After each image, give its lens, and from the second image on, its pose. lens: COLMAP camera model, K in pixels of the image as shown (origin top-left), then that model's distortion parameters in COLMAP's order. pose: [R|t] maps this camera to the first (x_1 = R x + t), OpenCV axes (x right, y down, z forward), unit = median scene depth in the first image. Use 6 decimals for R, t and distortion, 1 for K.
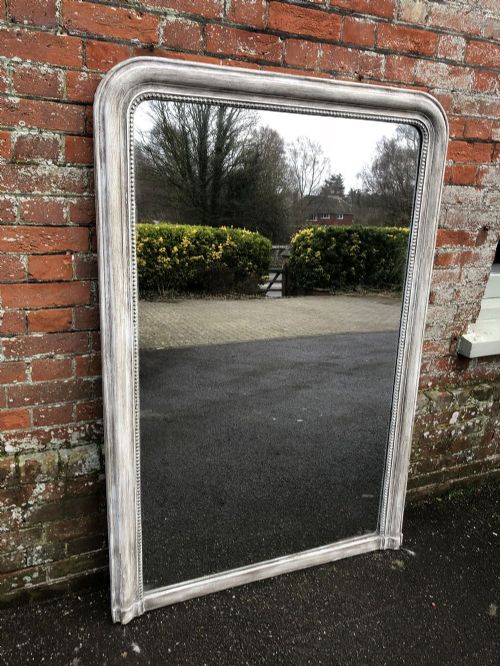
lens RADIAL K [[525.2, 0, 246.8], [0, 525.2, 322.0], [0, 0, 1]] dist [0.019753, -0.005240]
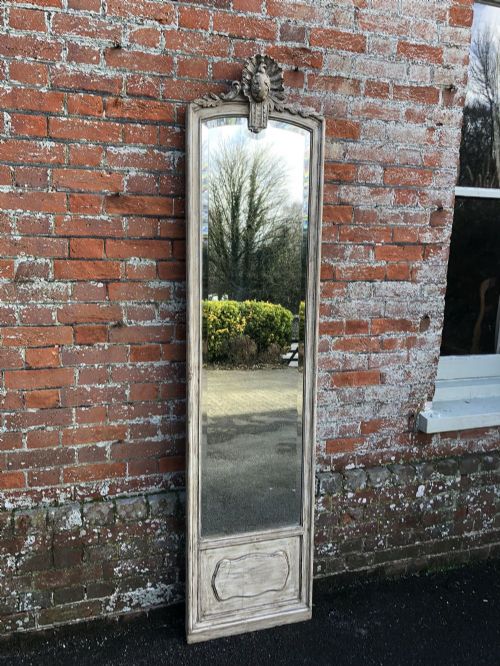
lens RADIAL K [[525.2, 0, 245.9], [0, 525.2, 328.1], [0, 0, 1]] dist [0.019753, -0.005240]
pose [[0.992048, -0.025970, -0.123154, 0.243889], [0.006470, 0.987710, -0.156163, 0.026185], [0.125696, 0.154124, 0.980024, -0.187179]]
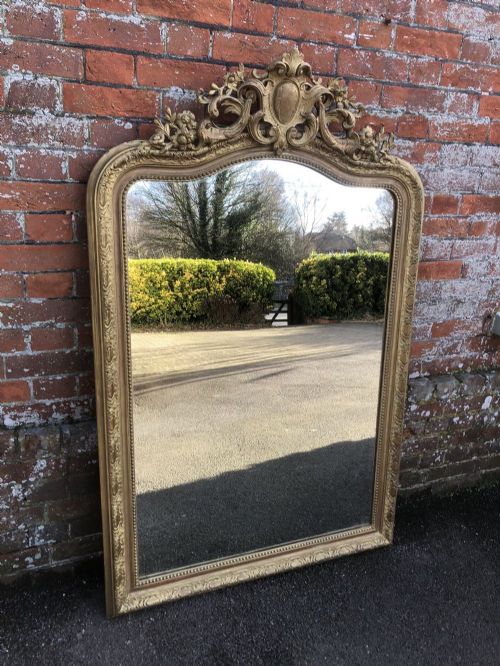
lens RADIAL K [[525.2, 0, 246.6], [0, 525.2, 322.0], [0, 0, 1]] dist [0.019753, -0.005240]
pose [[0.998775, 0.006711, -0.049020, 0.020404], [-0.006314, 0.999946, 0.008248, 0.045664], [0.049073, -0.007928, 0.998764, 0.070316]]
